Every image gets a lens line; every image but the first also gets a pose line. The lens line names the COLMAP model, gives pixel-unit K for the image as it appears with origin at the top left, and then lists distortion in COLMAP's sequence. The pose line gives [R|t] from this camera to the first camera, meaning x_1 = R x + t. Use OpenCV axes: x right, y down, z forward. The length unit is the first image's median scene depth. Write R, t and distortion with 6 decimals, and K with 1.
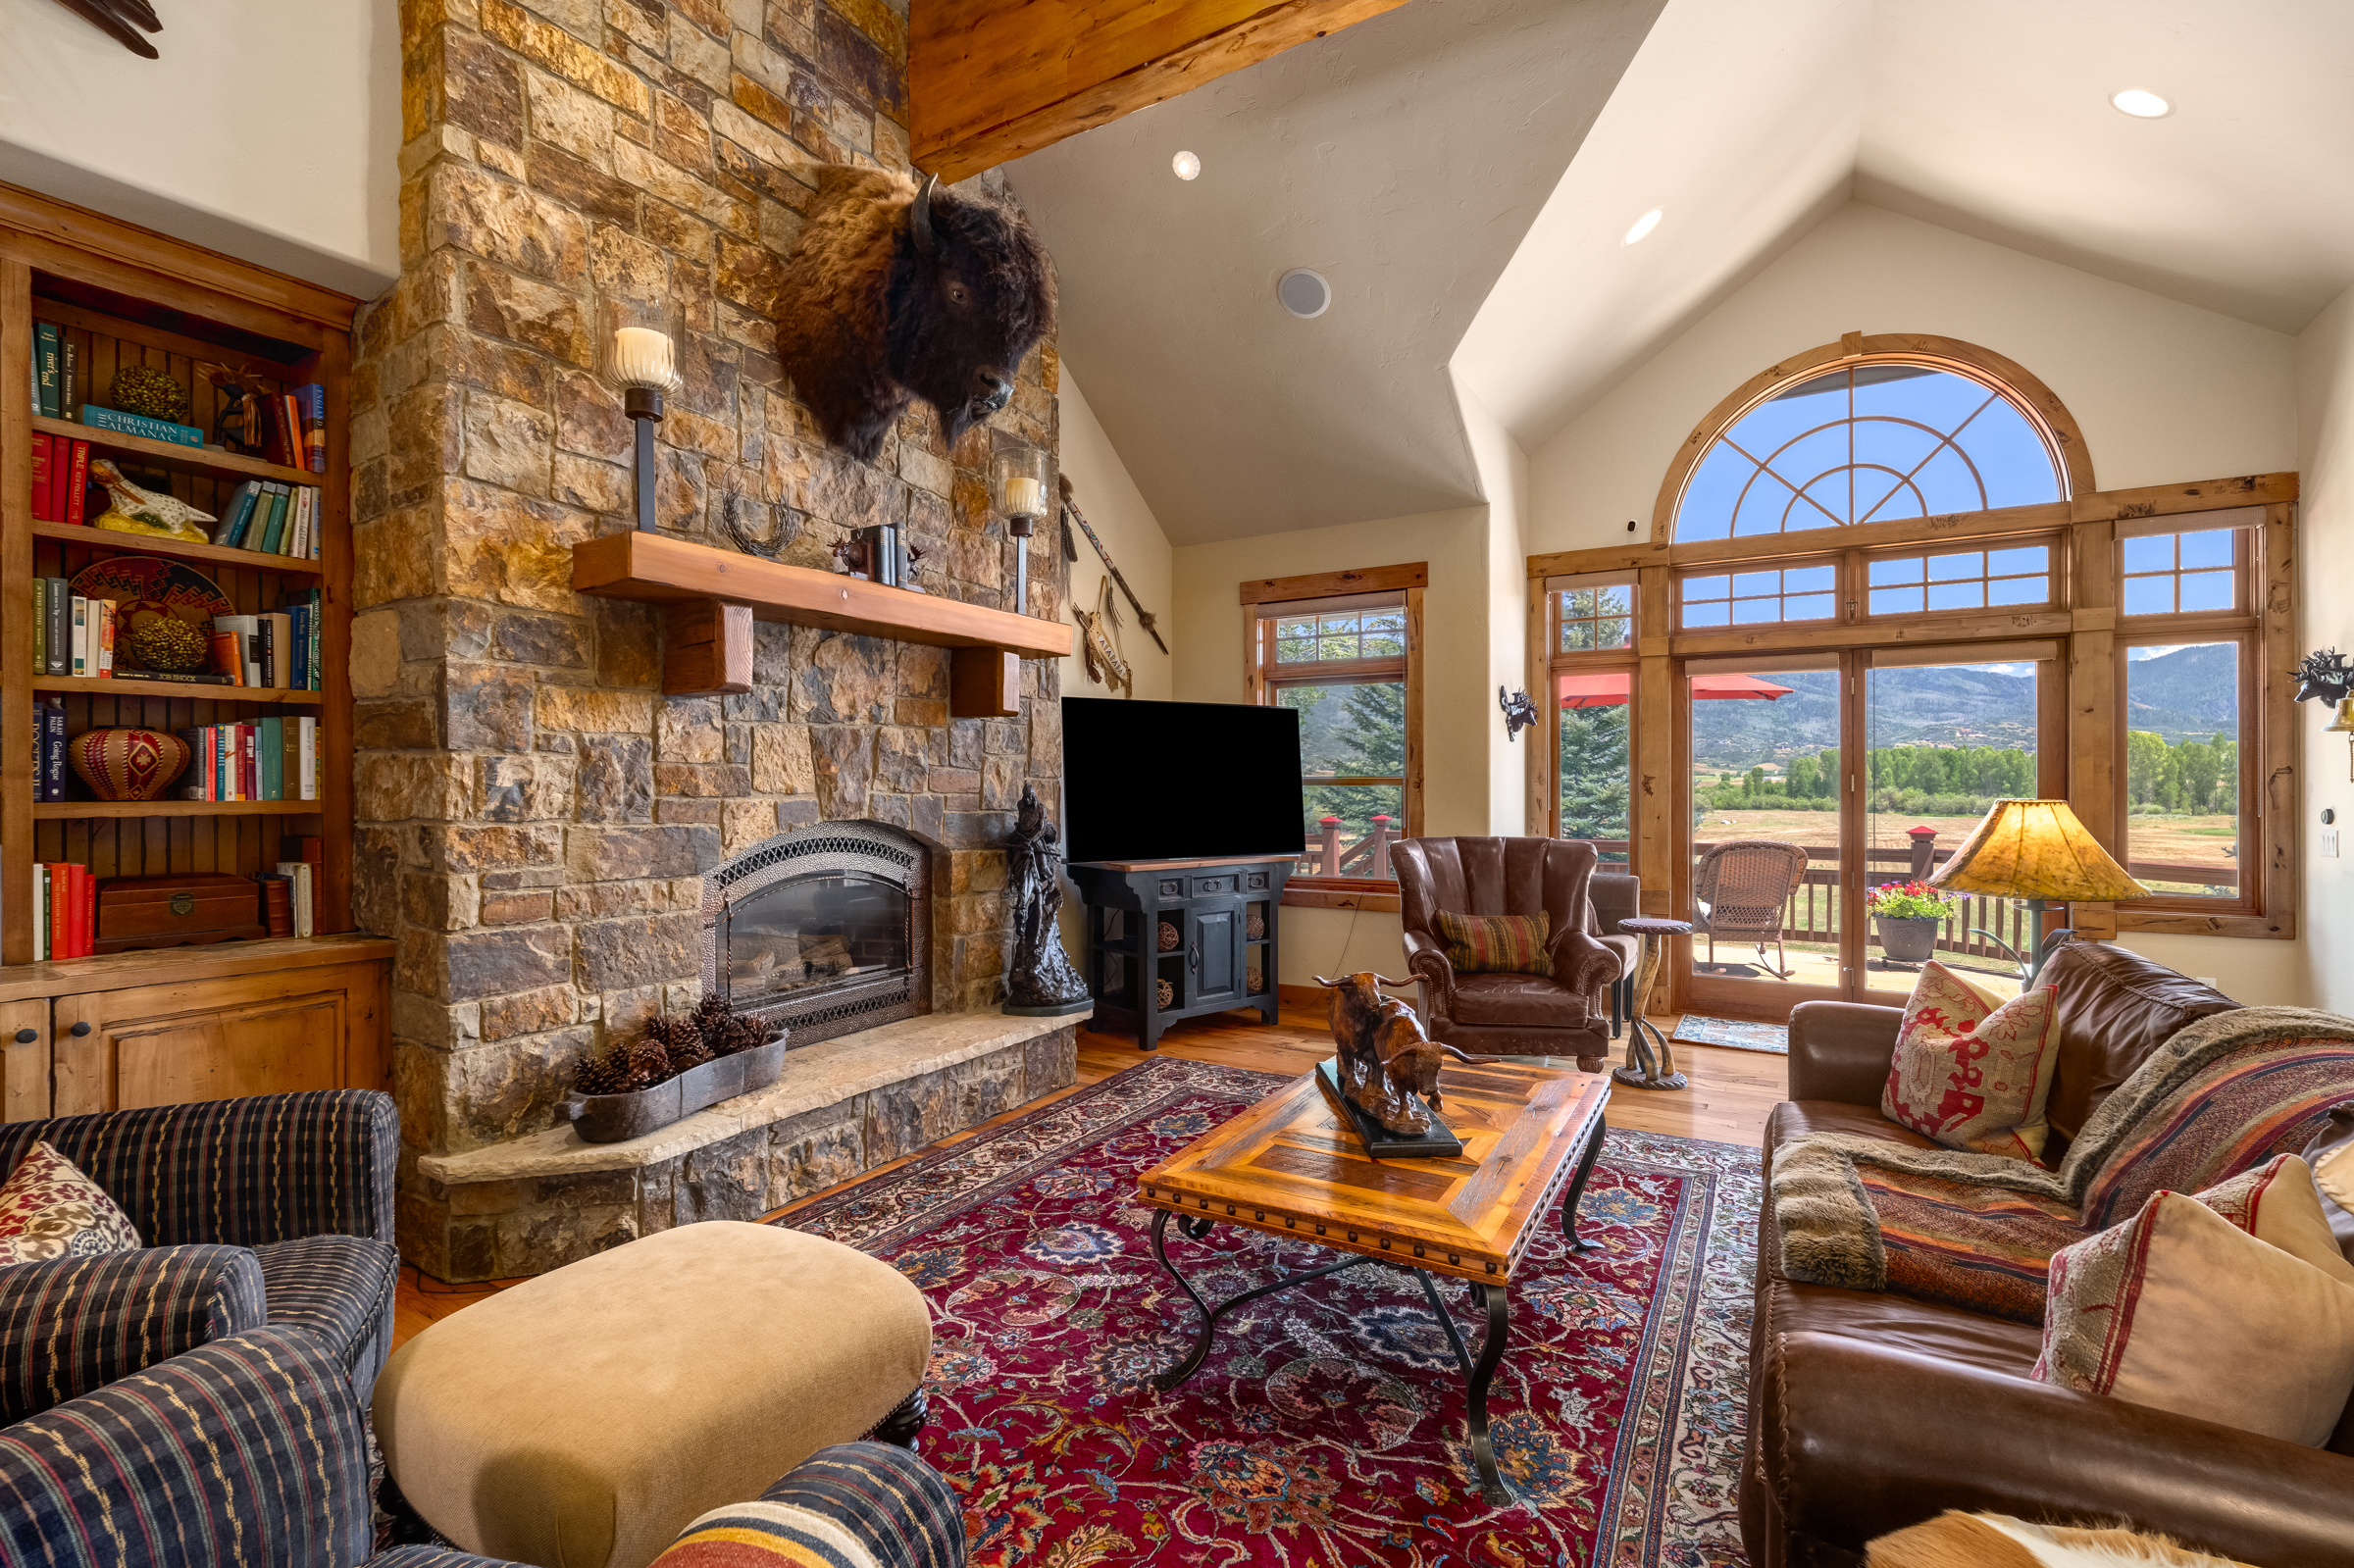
lens RADIAL K [[1039.3, 0, 1173.9], [0, 1039.3, 784.3], [0, 0, 1]] dist [-0.008995, -0.000012]
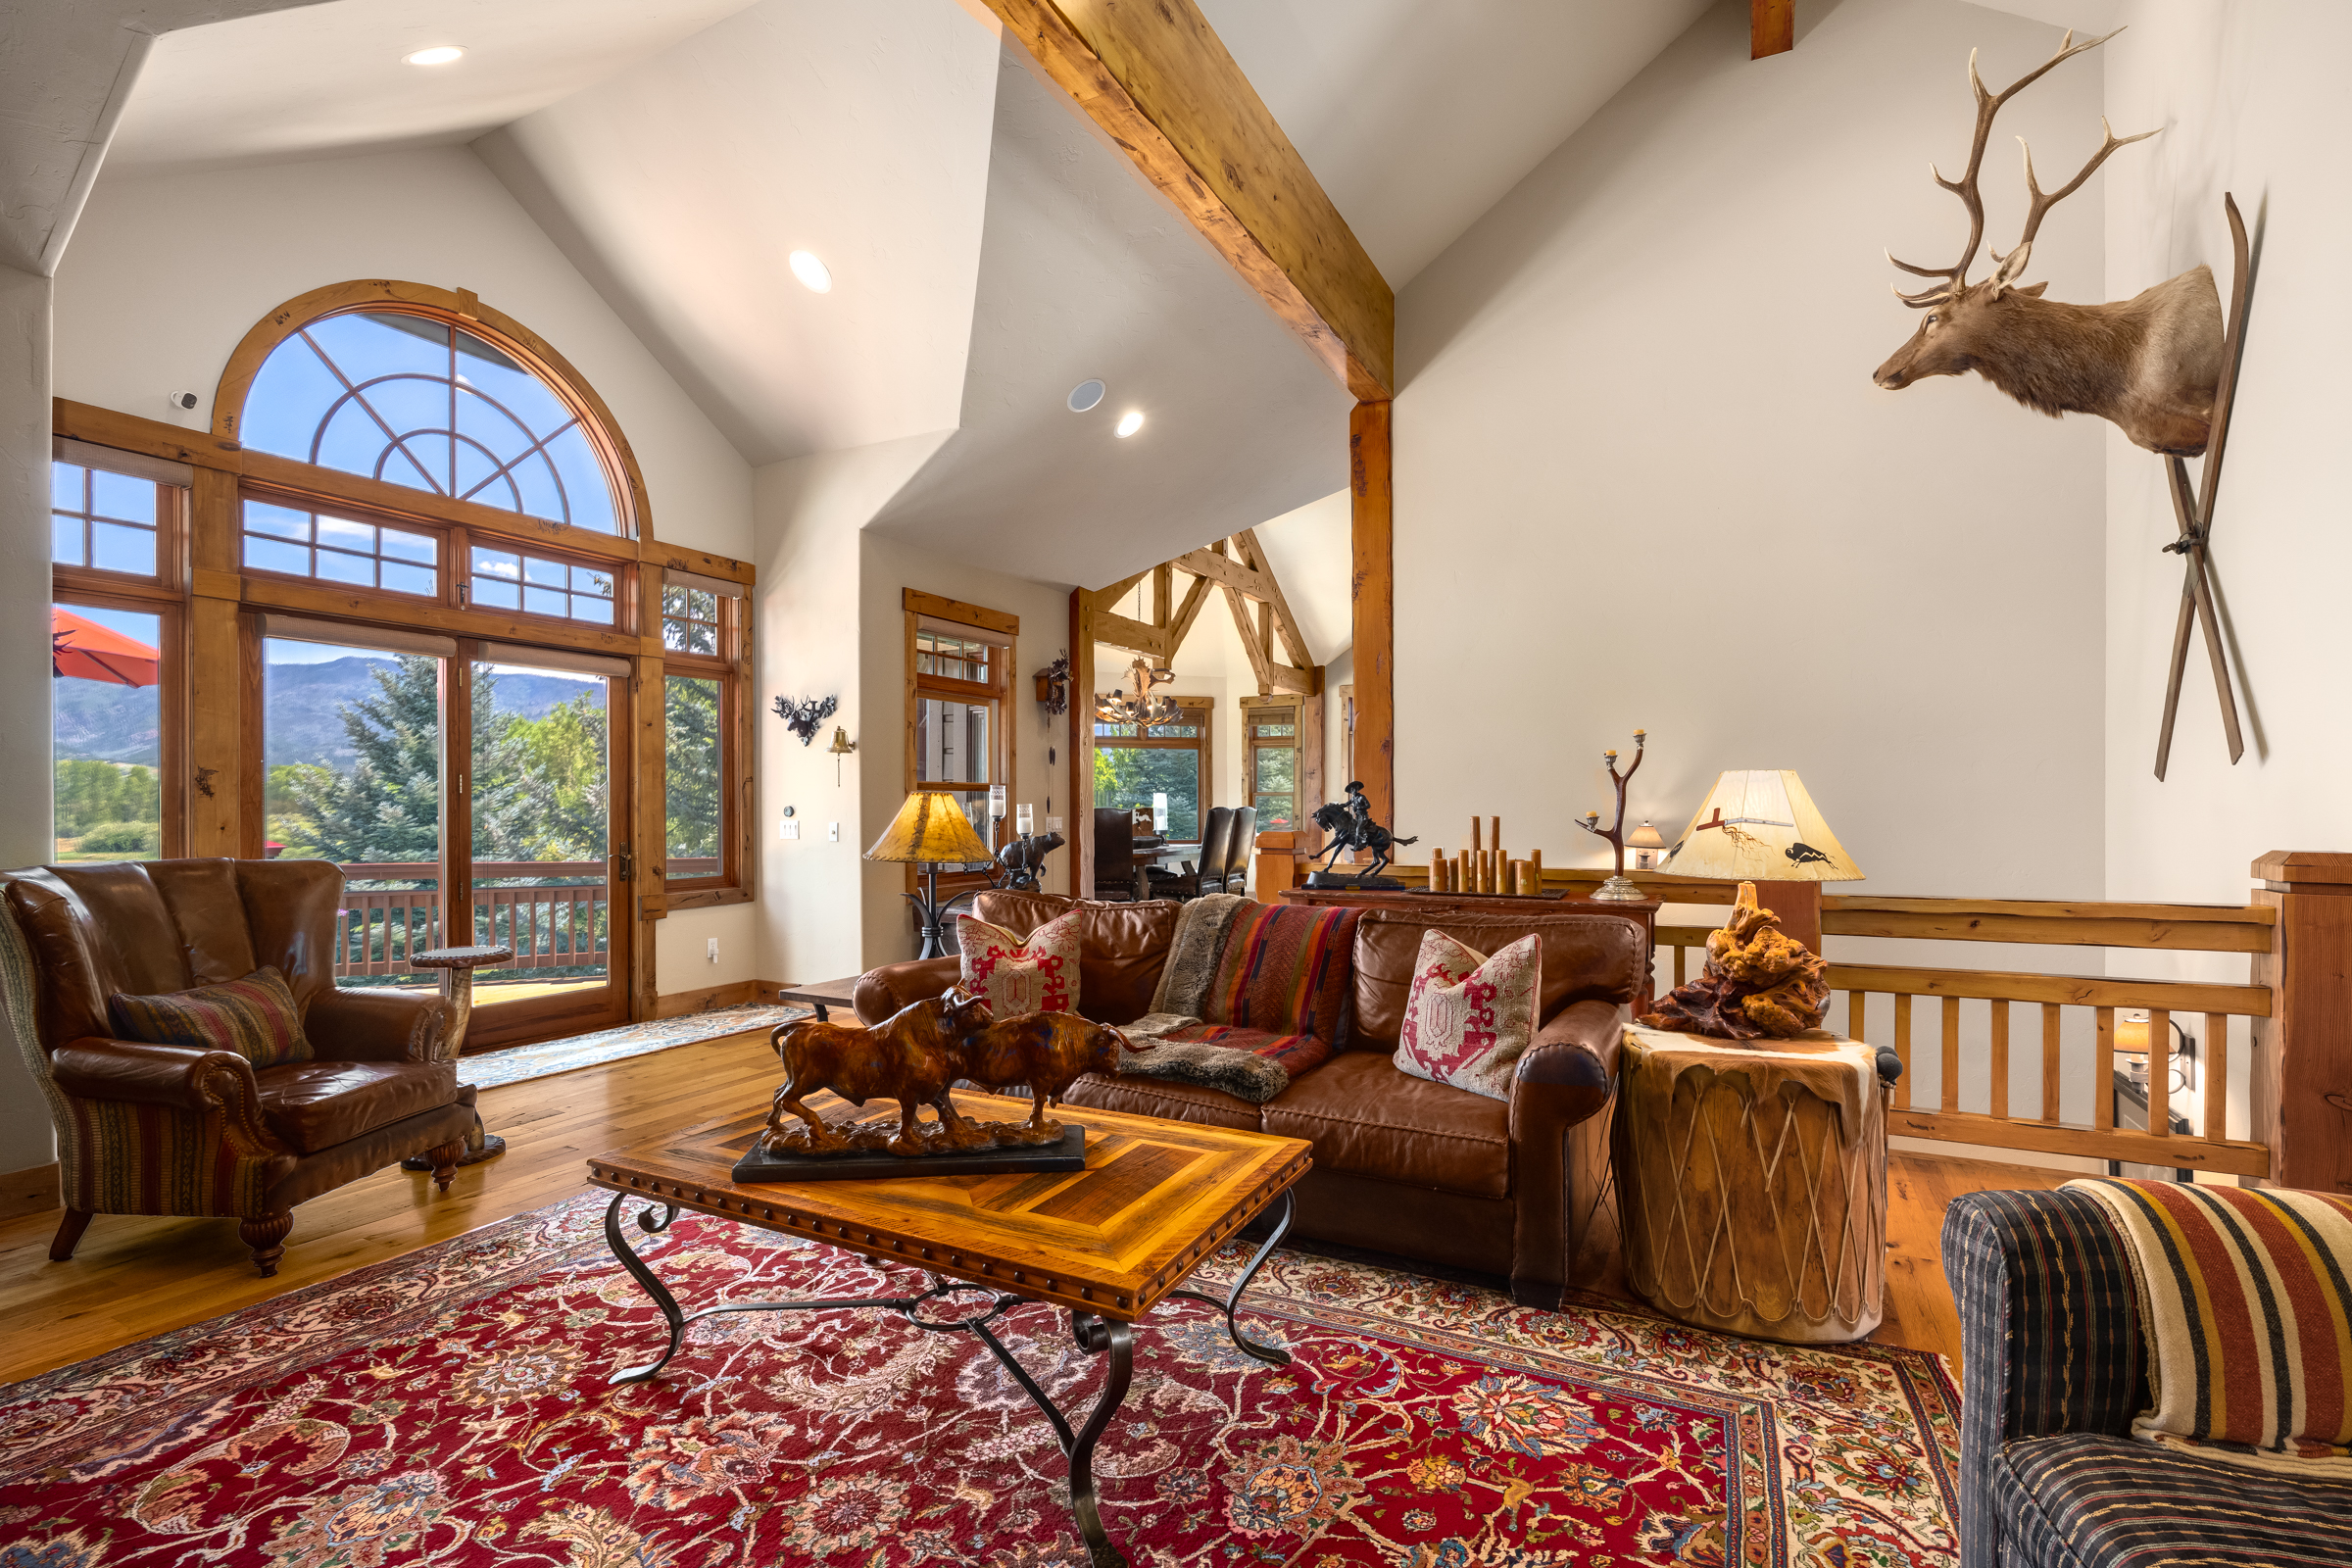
lens RADIAL K [[1038.5, 0, 1194.0], [0, 1038.5, 832.4], [0, 0, 1]] dist [-0.008995, -0.000012]
pose [[-0.068349, -0.025774, 0.997329, -0.454052], [0.000641, 0.999665, 0.025878, 0.028549], [-0.997661, 0.002408, -0.068309, 0.624163]]
